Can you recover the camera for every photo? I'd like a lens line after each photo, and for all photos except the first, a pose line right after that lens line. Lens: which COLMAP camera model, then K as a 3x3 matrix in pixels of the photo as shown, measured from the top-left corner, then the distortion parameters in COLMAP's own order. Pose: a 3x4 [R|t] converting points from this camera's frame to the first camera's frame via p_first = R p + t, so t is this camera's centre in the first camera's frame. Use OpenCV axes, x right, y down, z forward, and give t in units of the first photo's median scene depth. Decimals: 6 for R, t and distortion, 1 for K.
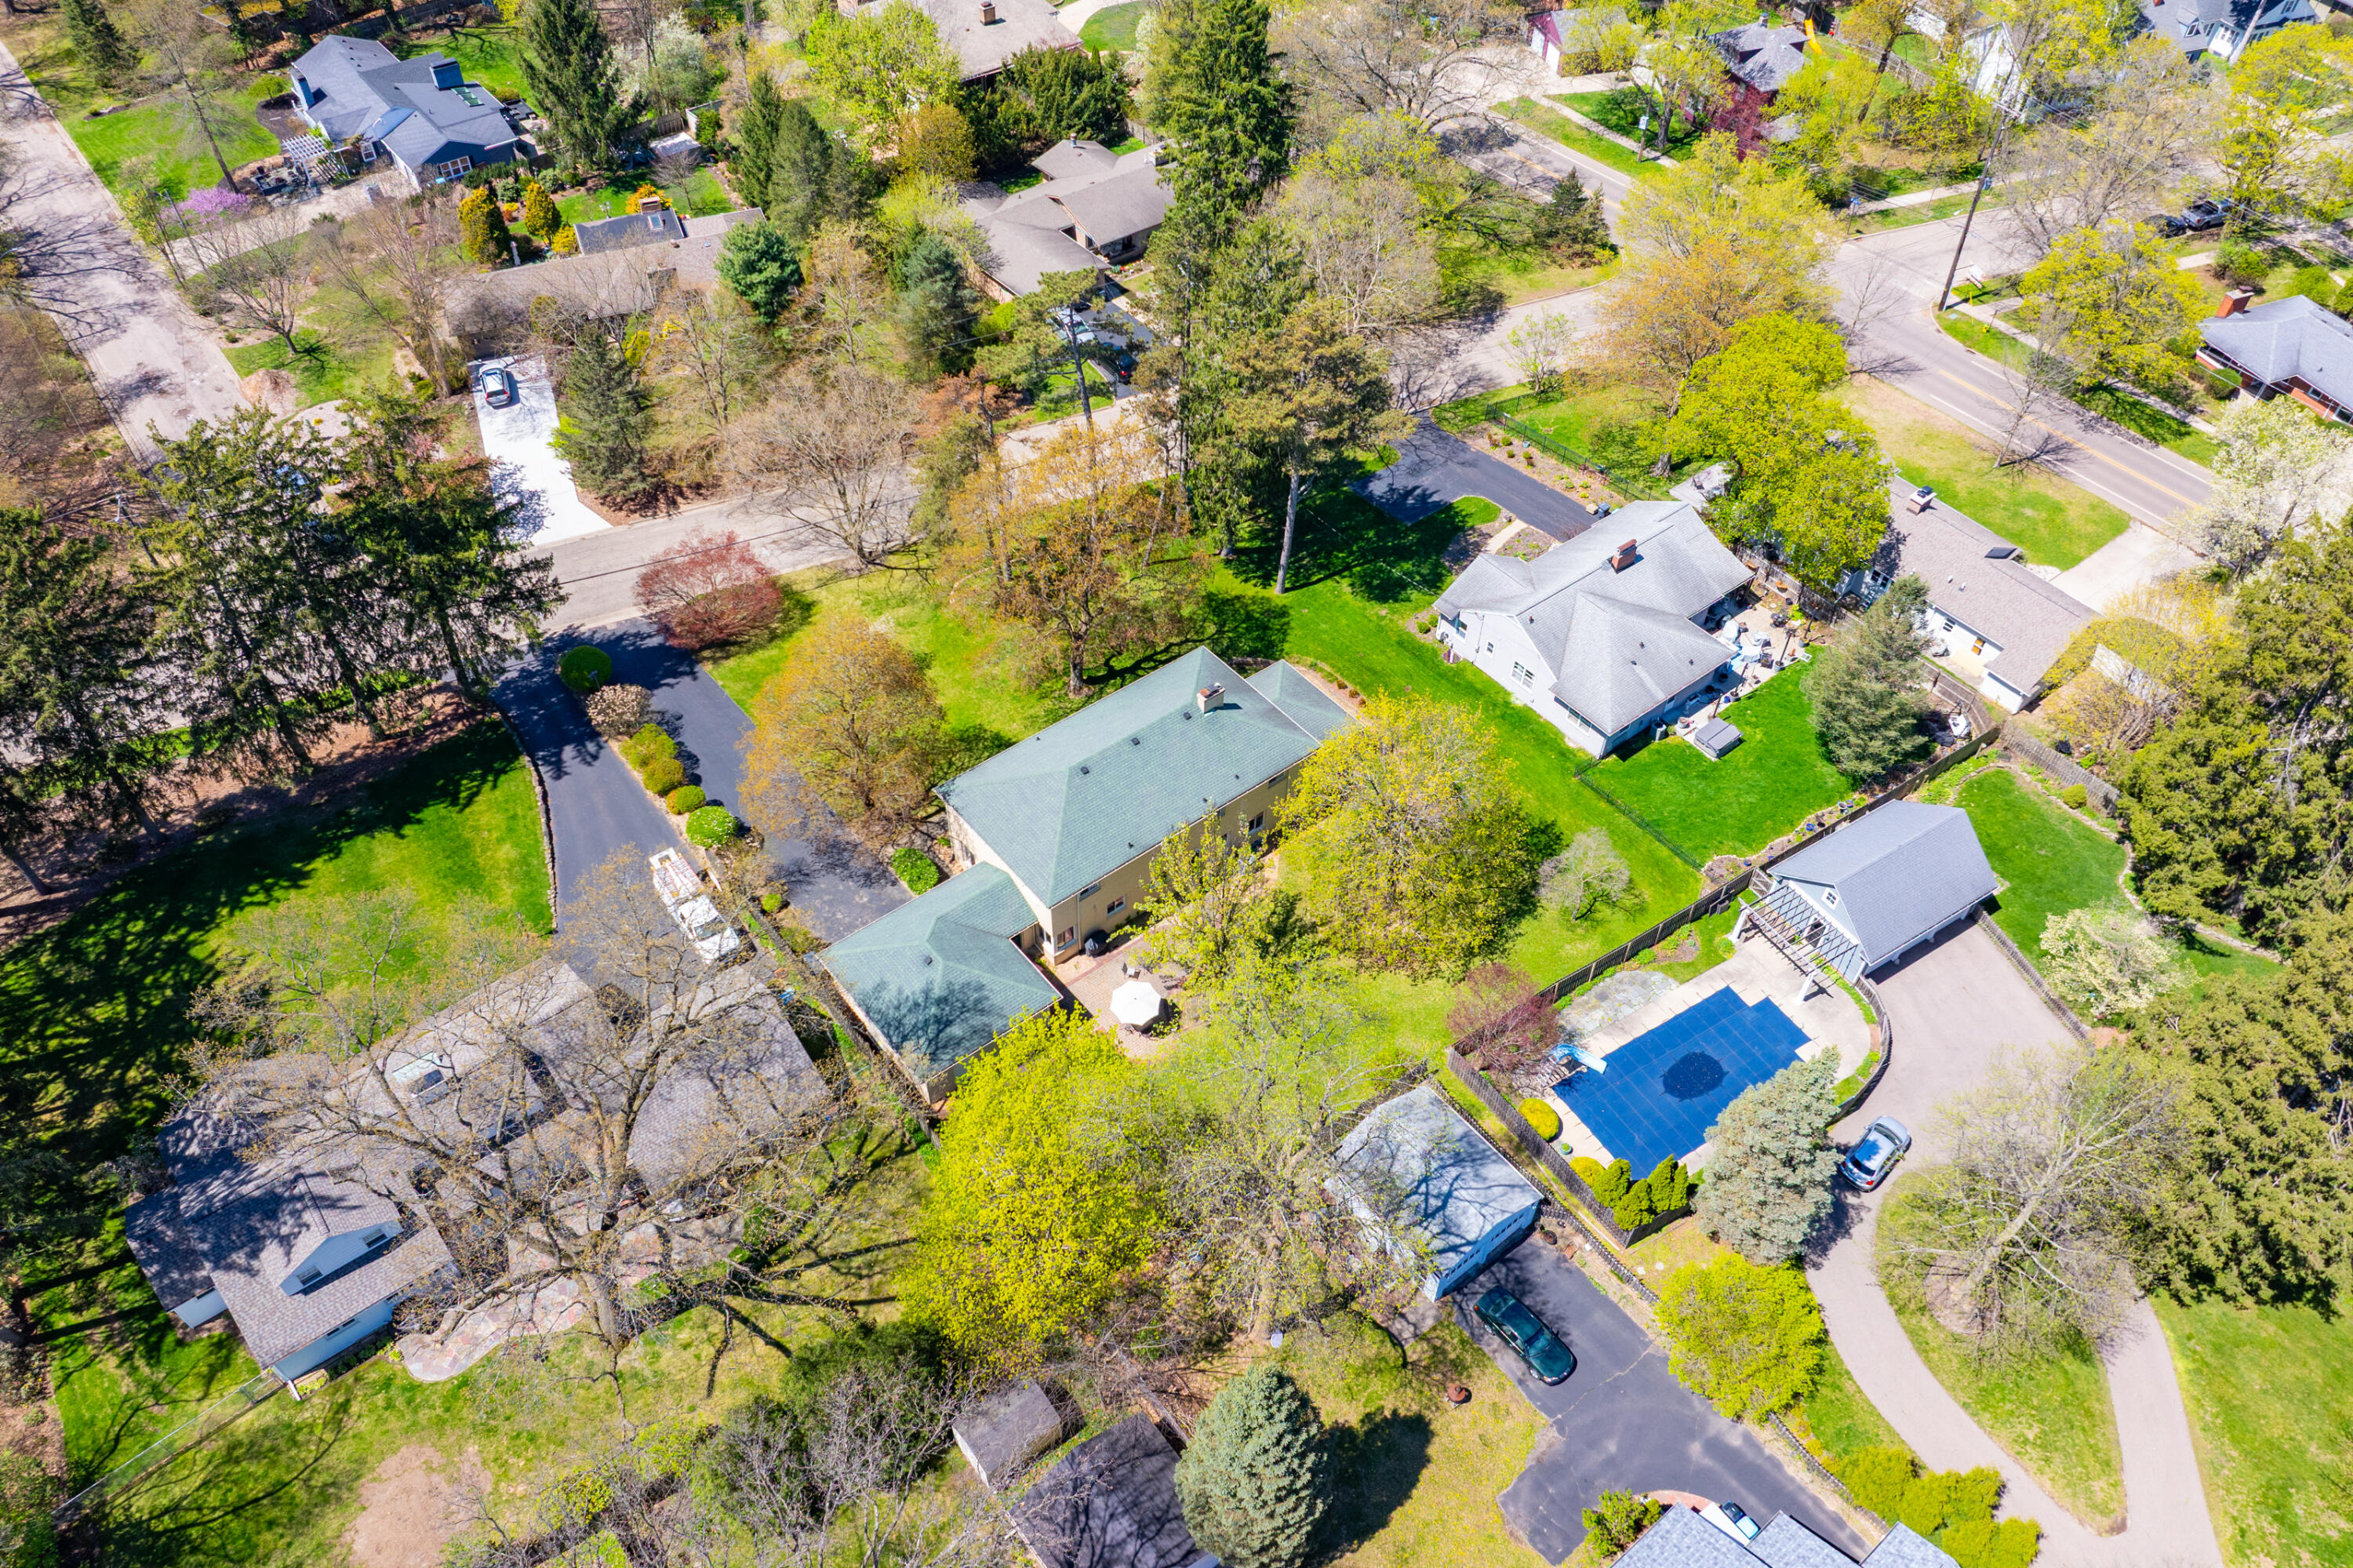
lens RADIAL K [[1661.4, 0, 1183.2], [0, 1661.4, 770.2], [0, 0, 1]] dist [-0.040229, 0.002492]
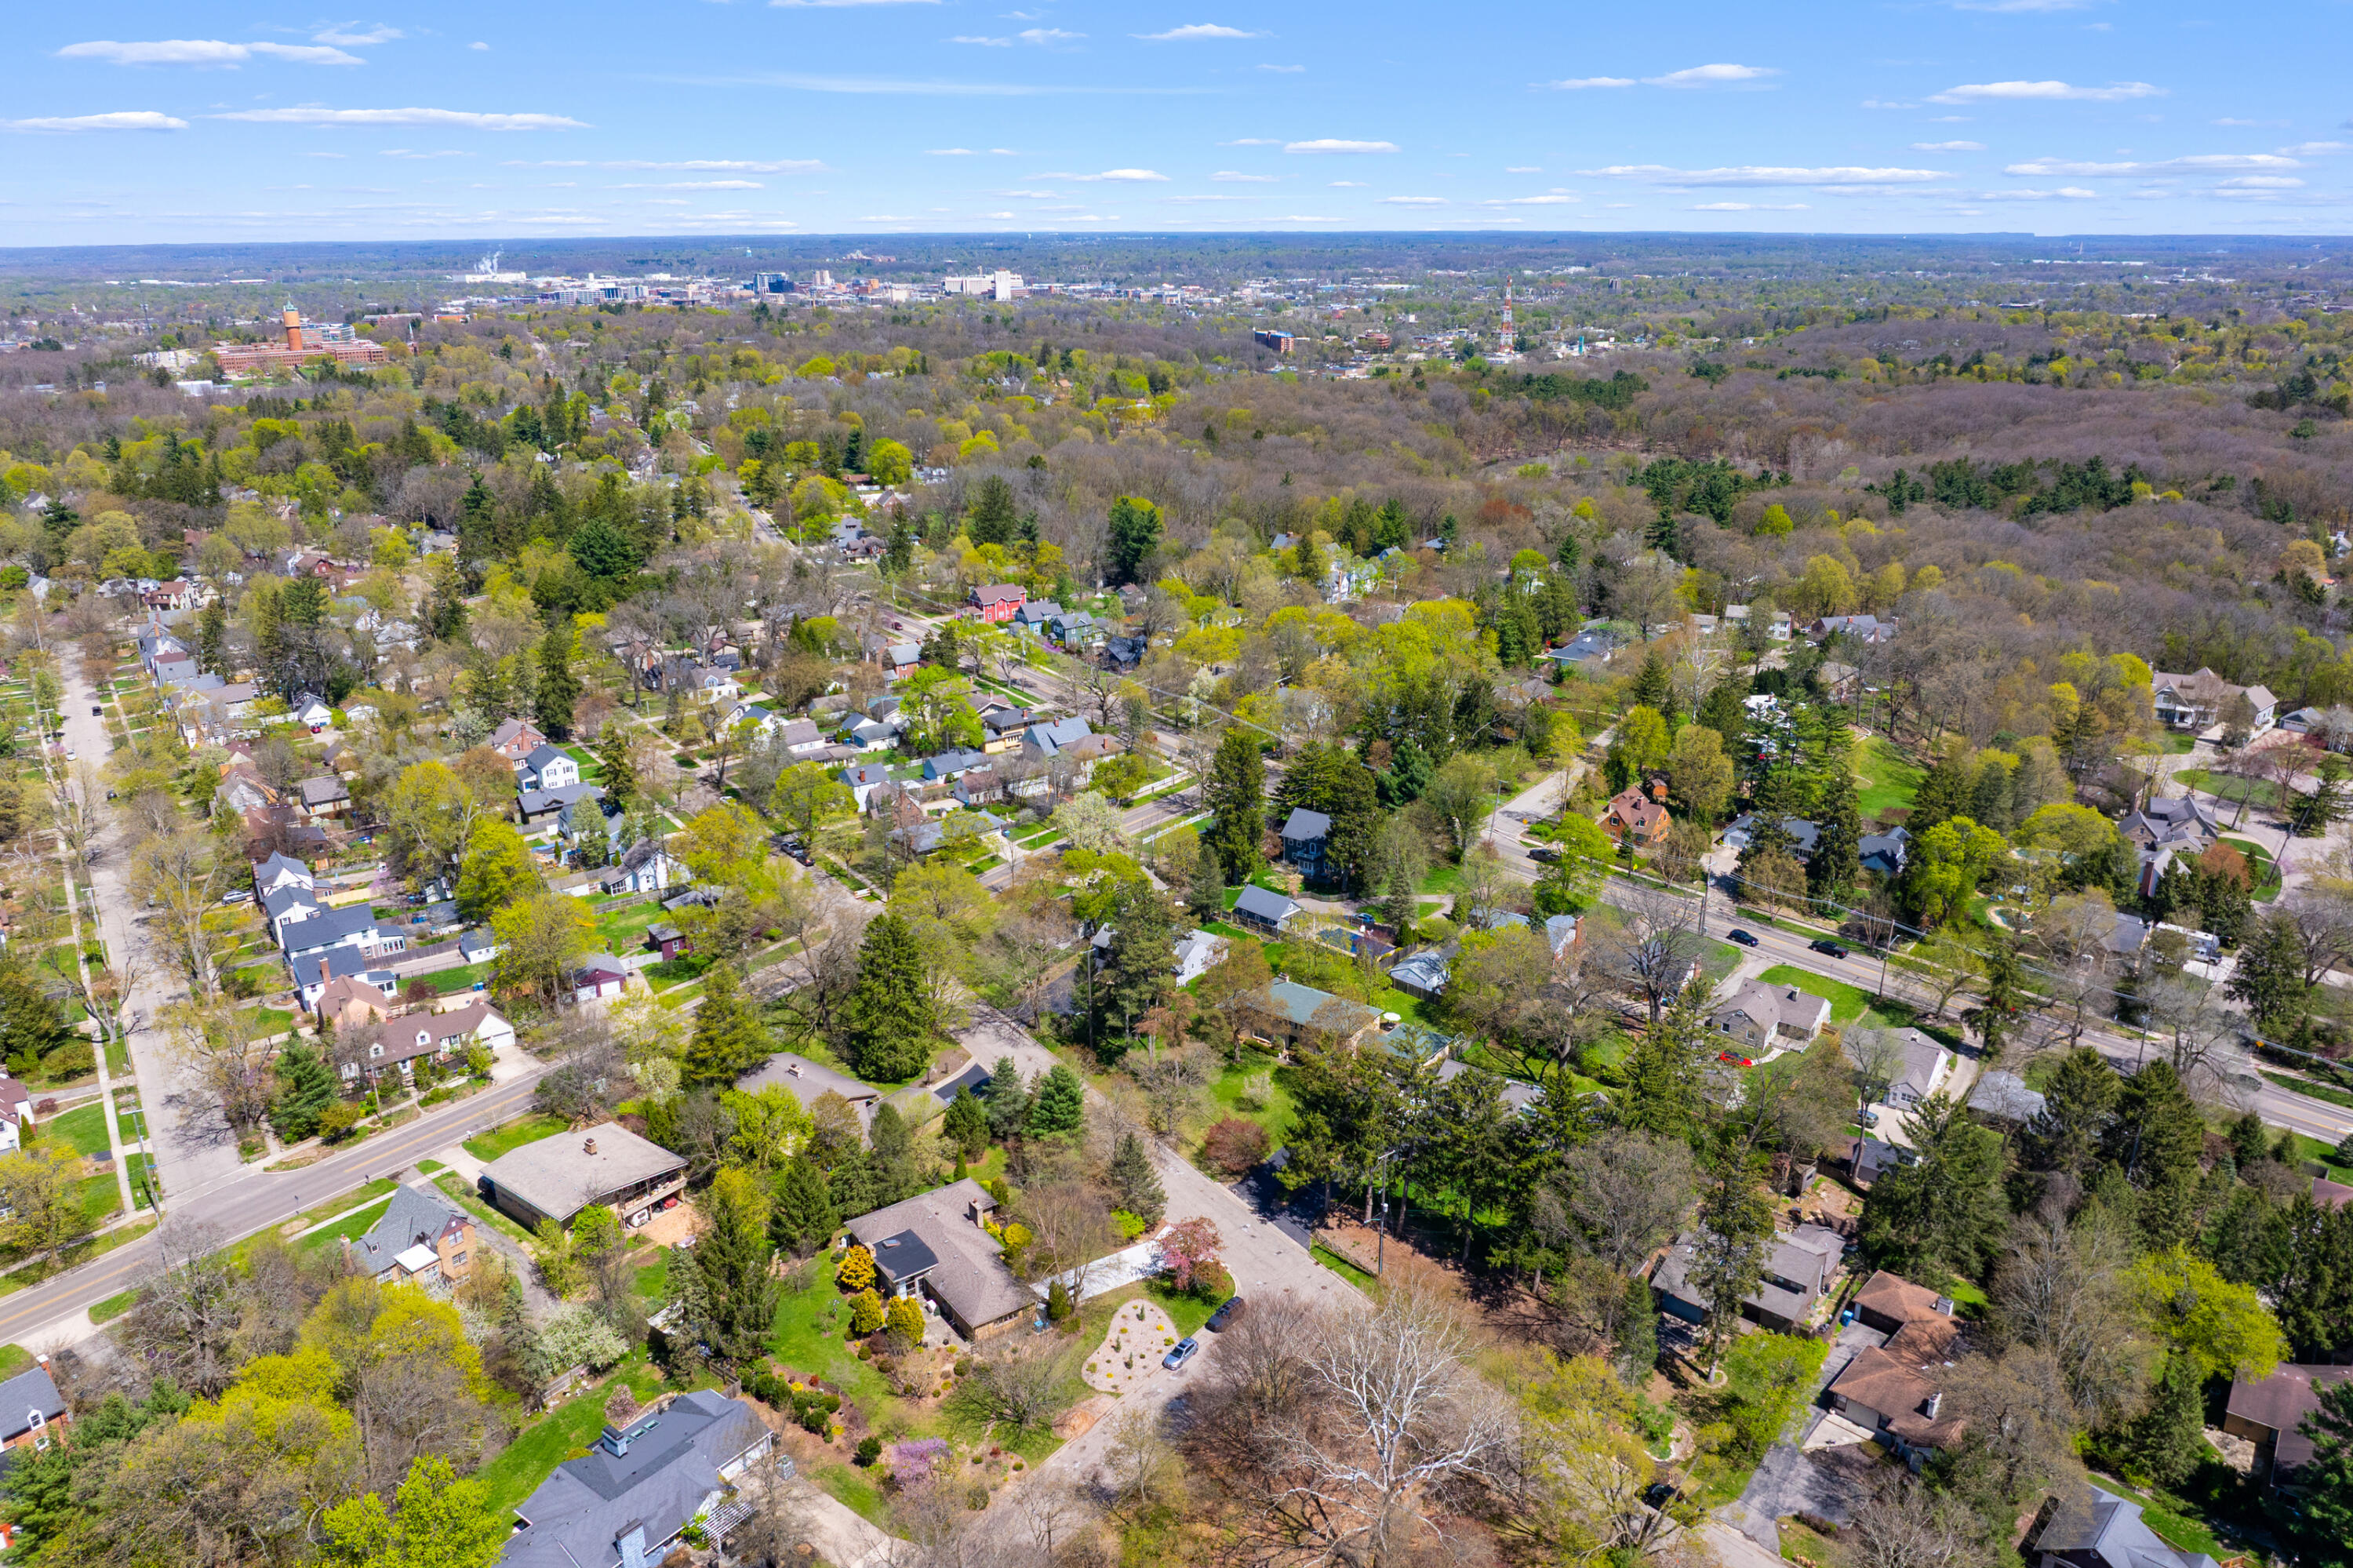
lens RADIAL K [[1661.4, 0, 1168.8], [0, 1661.4, 763.0], [0, 0, 1]] dist [-0.040229, 0.002492]
pose [[-0.236658, -0.313882, 0.919495, -2.233974], [0.707933, 0.592473, 0.384456, -1.373846], [-0.665450, 0.741926, 0.081994, 0.619585]]
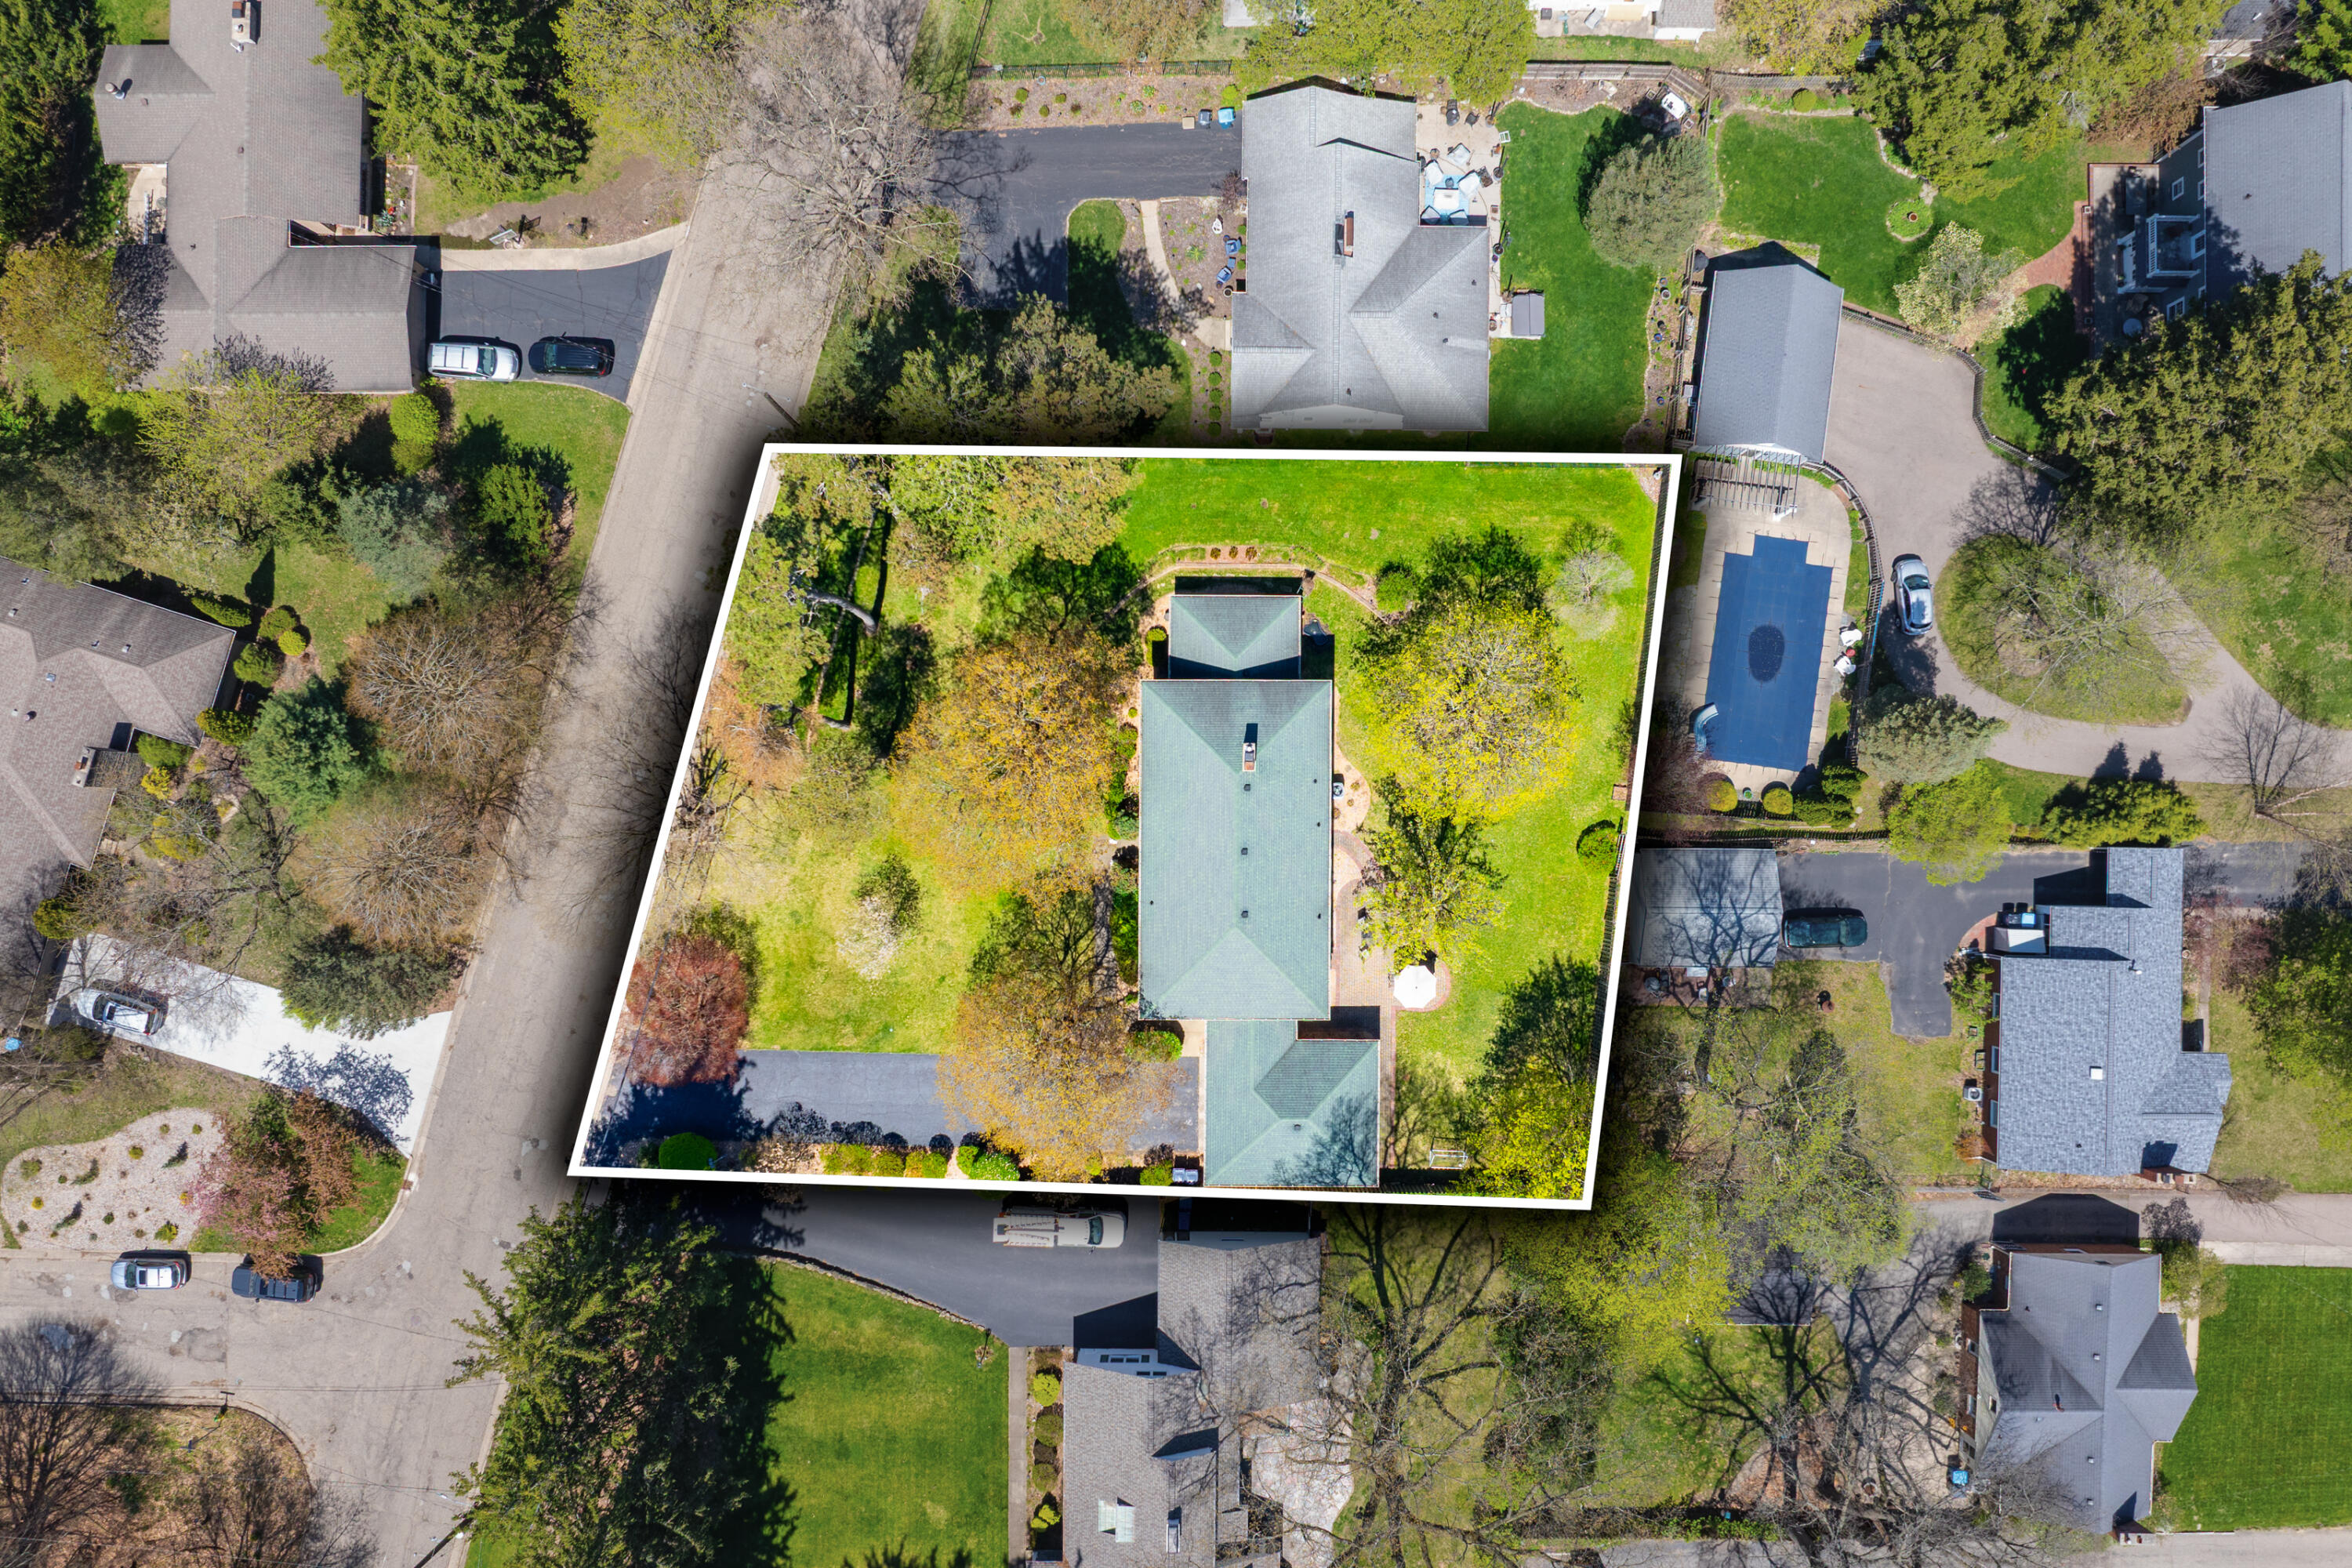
lens RADIAL K [[1660.7, 0, 1190.4], [0, 1660.7, 841.2], [0, 0, 1]] dist [-0.040229, 0.002492]
pose [[0.630849, -0.775577, -0.022581, -0.020738], [0.570532, 0.443950, 0.690942, -0.693965], [-0.525854, -0.448764, 0.722557, 0.276537]]
